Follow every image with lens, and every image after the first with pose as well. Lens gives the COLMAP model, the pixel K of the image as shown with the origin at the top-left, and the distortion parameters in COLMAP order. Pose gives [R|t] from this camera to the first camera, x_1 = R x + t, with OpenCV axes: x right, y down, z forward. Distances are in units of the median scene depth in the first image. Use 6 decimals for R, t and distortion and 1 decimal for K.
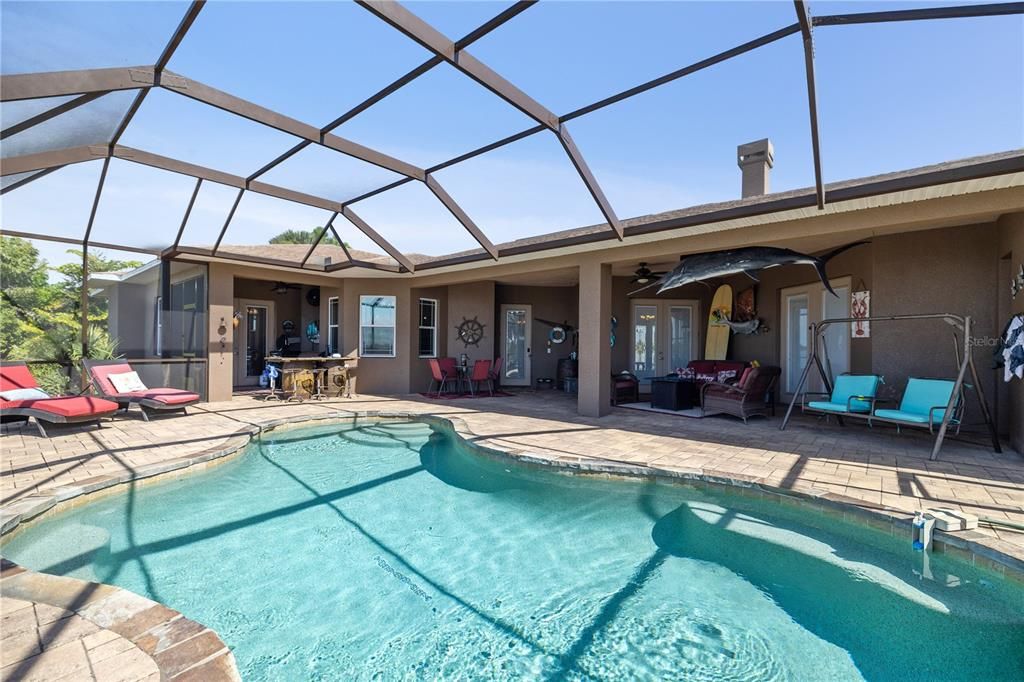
lens RADIAL K [[438.2, 0, 512.0], [0, 438.2, 341.0], [0, 0, 1]] dist [0.000513, 0.000077]
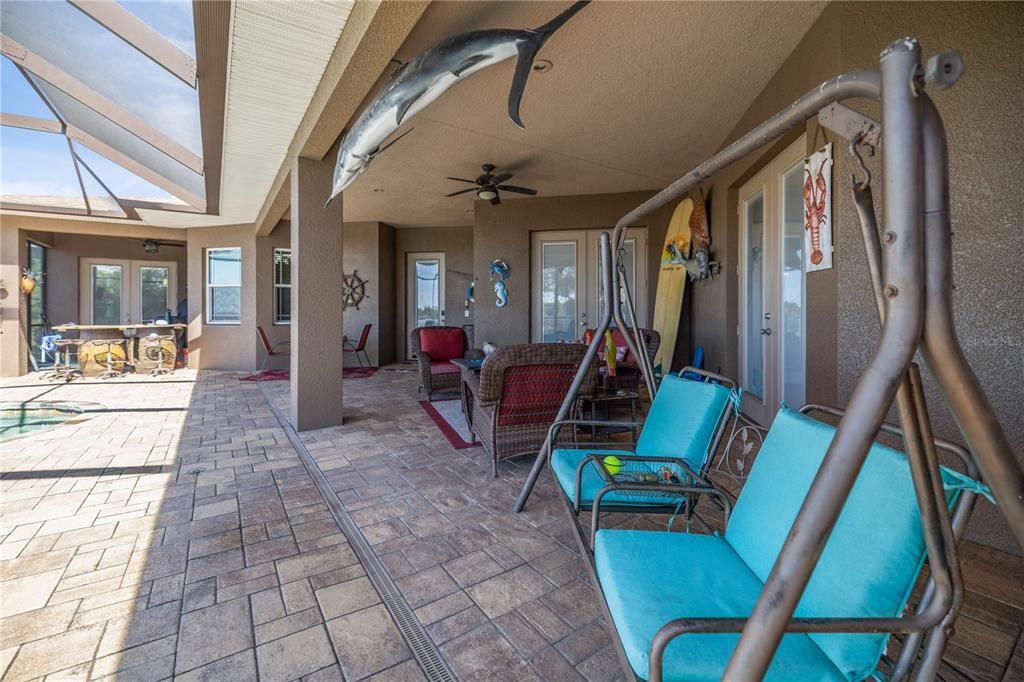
lens RADIAL K [[442.2, 0, 513.6], [0, 442.2, 309.0], [0, 0, 1]] dist [0.000967, 0.000072]
pose [[0.962158, -0.013636, -0.272151, 0.502613], [0.016118, 0.999846, 0.006890, 0.014398], [0.272015, -0.011016, 0.962230, 0.432902]]
